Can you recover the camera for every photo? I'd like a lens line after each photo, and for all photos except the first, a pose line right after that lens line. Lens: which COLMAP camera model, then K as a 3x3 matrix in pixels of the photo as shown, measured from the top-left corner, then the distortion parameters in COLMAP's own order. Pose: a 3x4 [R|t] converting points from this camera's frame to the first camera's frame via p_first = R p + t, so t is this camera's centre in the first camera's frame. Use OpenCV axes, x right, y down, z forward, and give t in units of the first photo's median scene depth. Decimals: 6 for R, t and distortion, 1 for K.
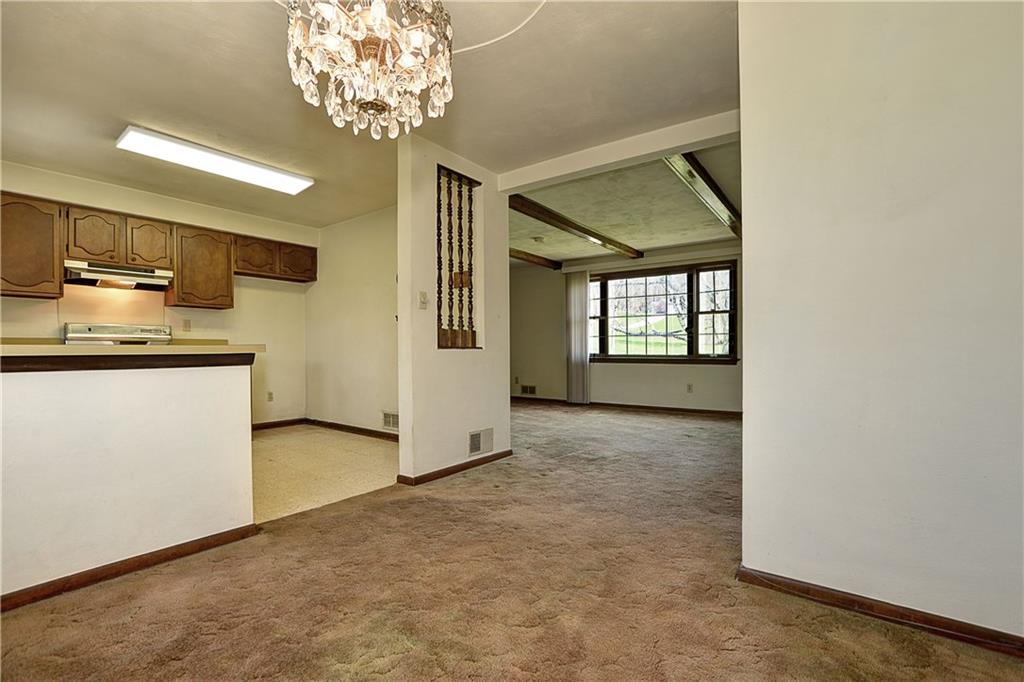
lens RADIAL K [[453.5, 0, 511.6], [0, 453.5, 343.4], [0, 0, 1]] dist [0.002181, 0.001856]
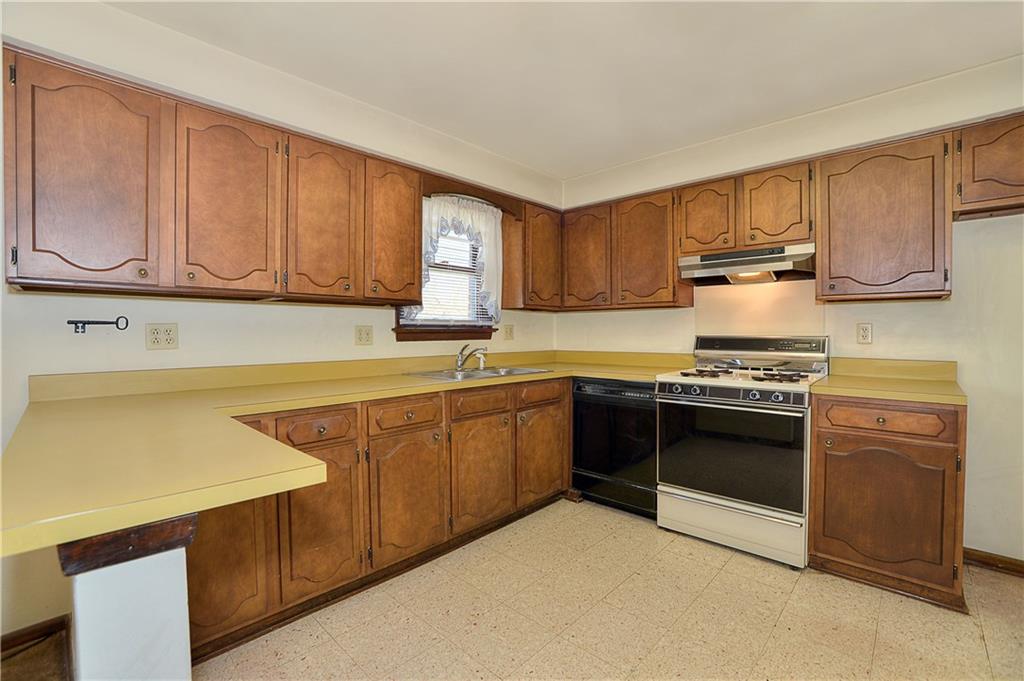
lens RADIAL K [[453.5, 0, 515.9], [0, 453.5, 338.7], [0, 0, 1]] dist [0.002181, 0.001856]
pose [[-0.126743, 0.023061, -0.991668, -0.123965], [0.002673, 0.999734, 0.022907, -0.051607], [0.991932, 0.000253, -0.126771, 0.707097]]
